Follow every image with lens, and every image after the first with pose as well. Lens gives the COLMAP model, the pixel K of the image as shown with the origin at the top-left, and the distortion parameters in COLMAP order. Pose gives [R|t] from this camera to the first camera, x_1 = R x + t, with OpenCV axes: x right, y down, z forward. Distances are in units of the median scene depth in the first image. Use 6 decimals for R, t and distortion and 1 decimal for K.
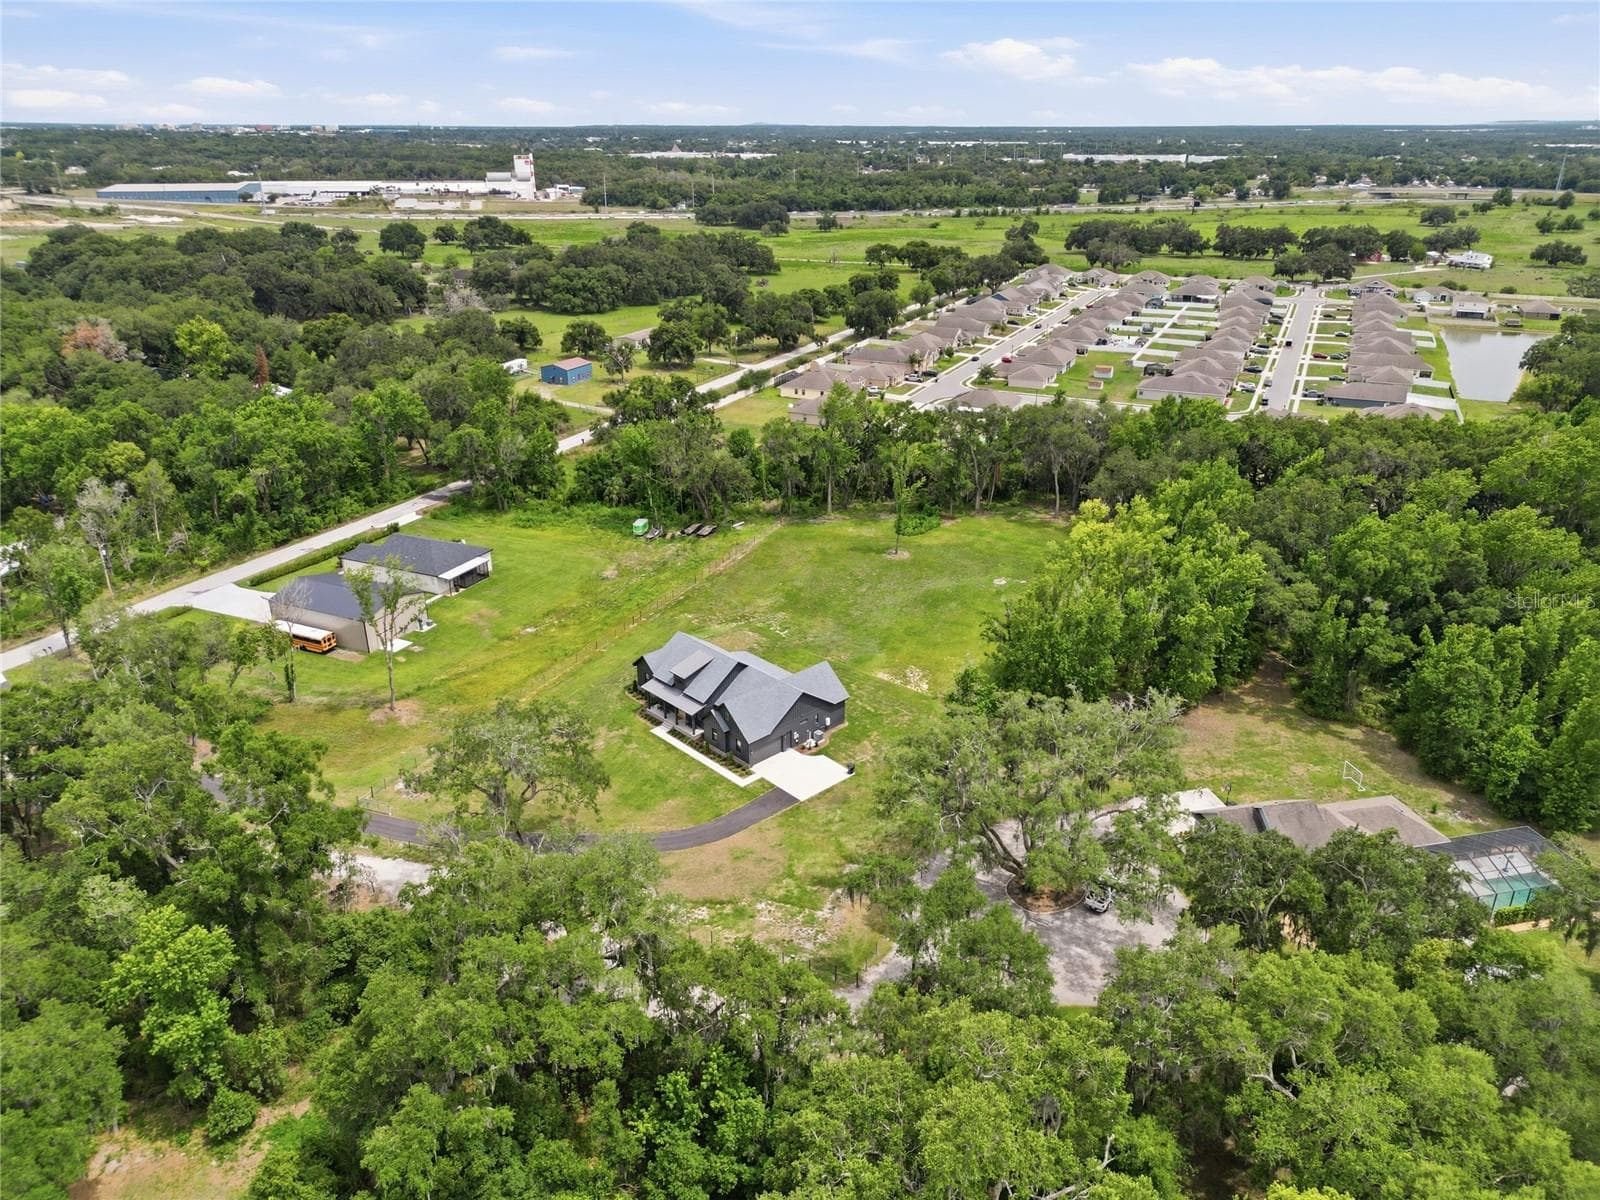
lens RADIAL K [[1113.2, 0, 800.0], [0, 1113.2, 600.0], [0, 0, 1]] dist [0.056576, -0.050024]
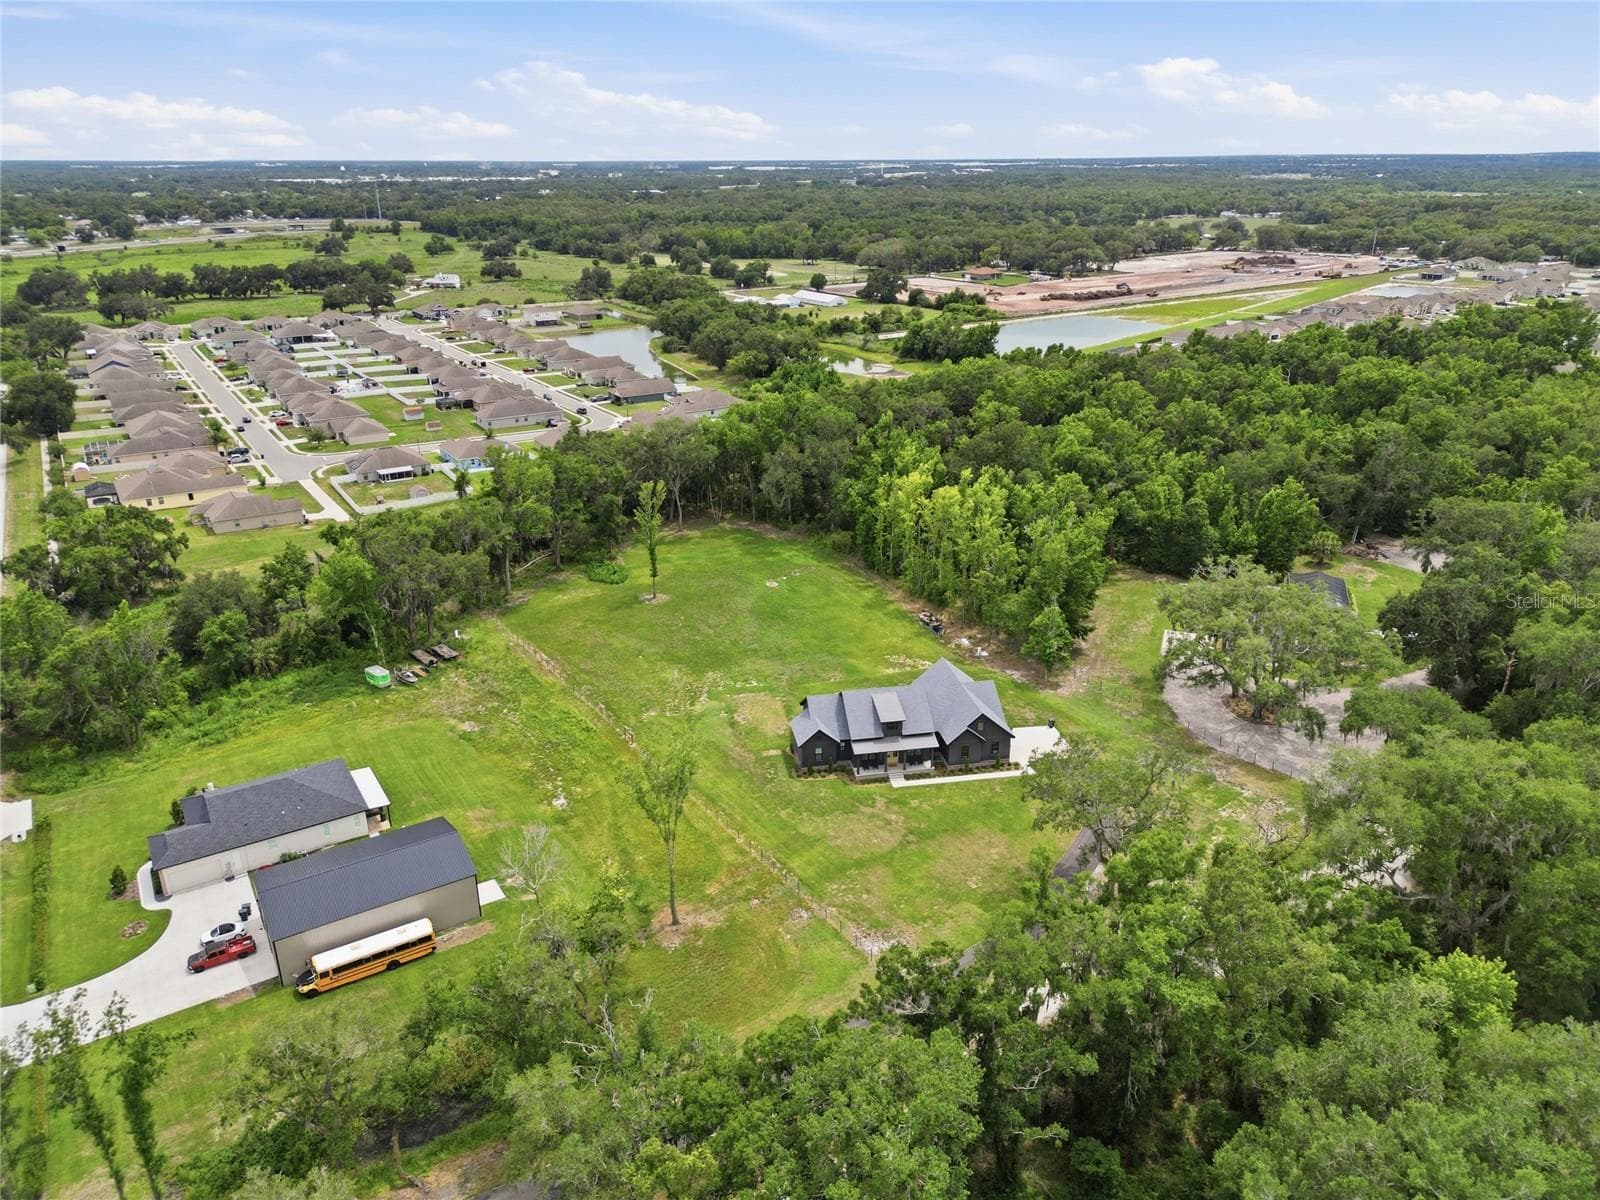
lens RADIAL K [[1113.2, 0, 800.0], [0, 1113.2, 600.0], [0, 0, 1]] dist [0.056576, -0.050024]
pose [[0.547803, -0.310163, 0.776988, -0.438280], [0.331726, 0.933136, 0.138617, -0.096553], [-0.768030, 0.181812, 0.614064, 0.224471]]
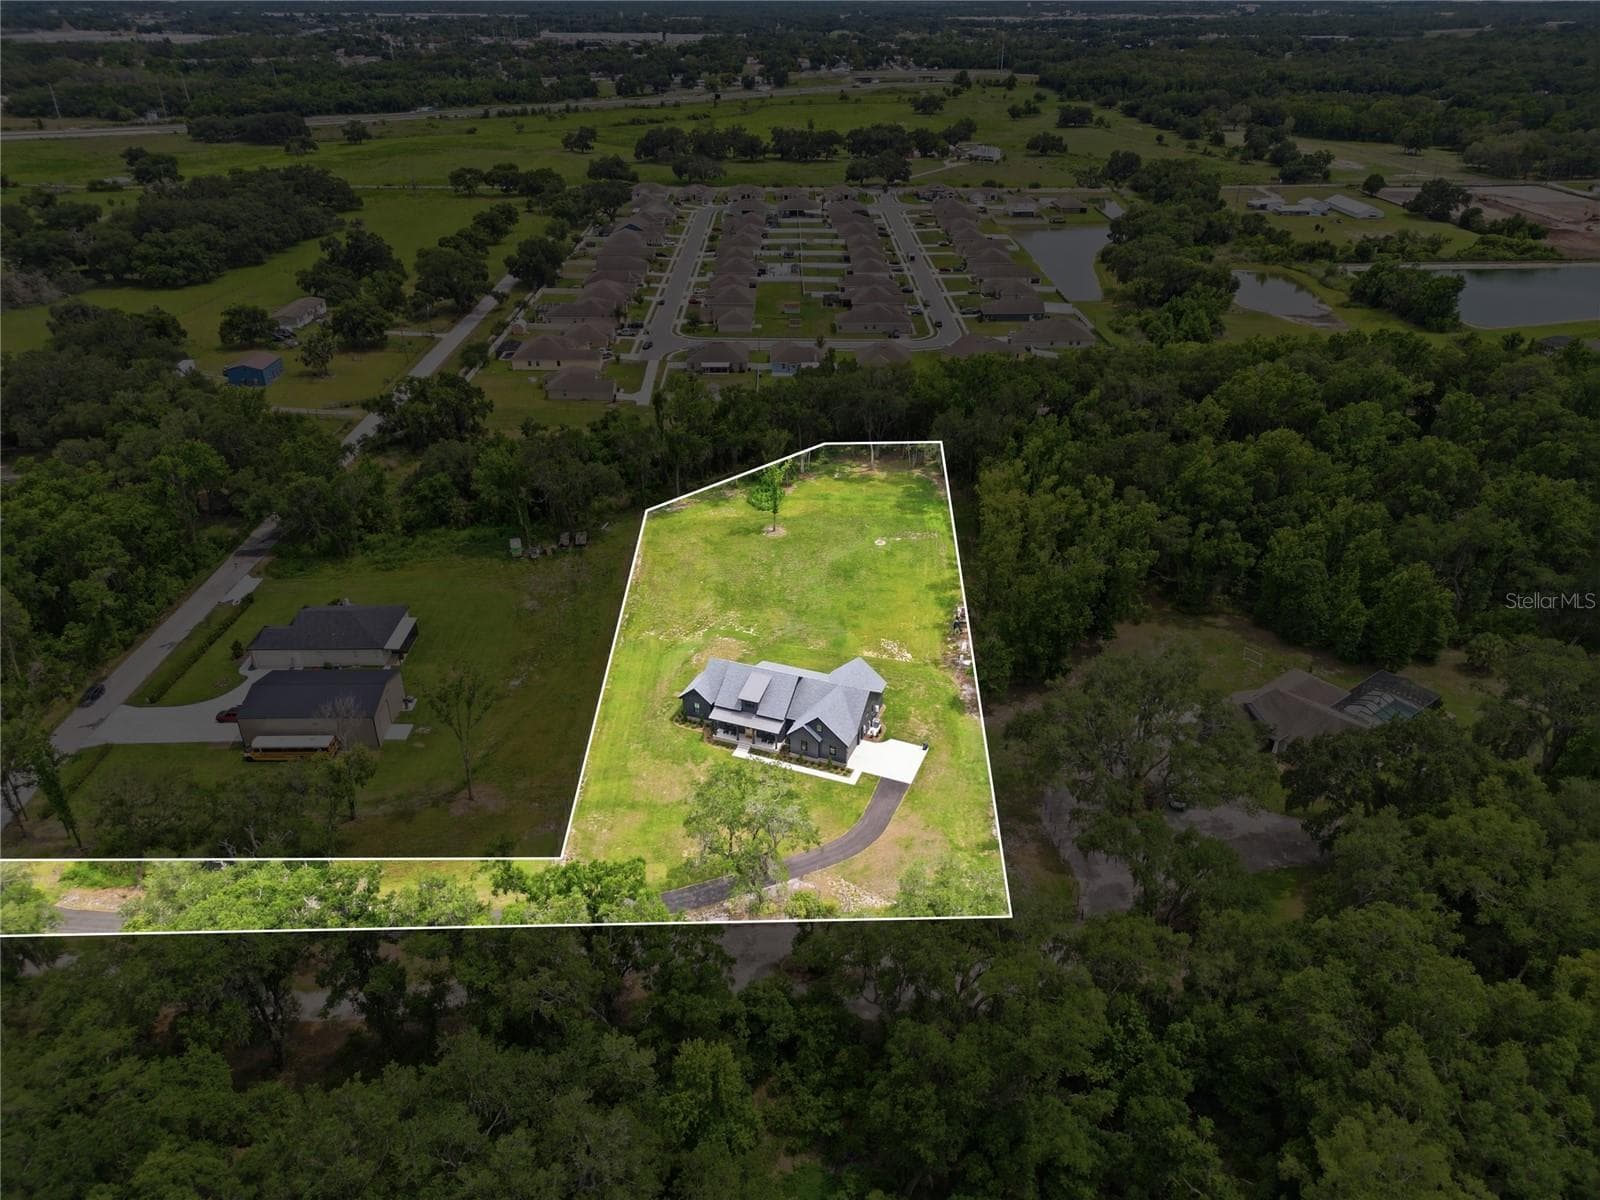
lens RADIAL K [[1113.2, 0, 800.0], [0, 1113.2, 600.0], [0, 0, 1]] dist [0.056576, -0.050024]
pose [[0.906041, -0.203772, 0.370901, -0.226076], [0.167337, 0.977519, 0.128275, -0.081214], [-0.388702, -0.054157, 0.919771, -0.012255]]
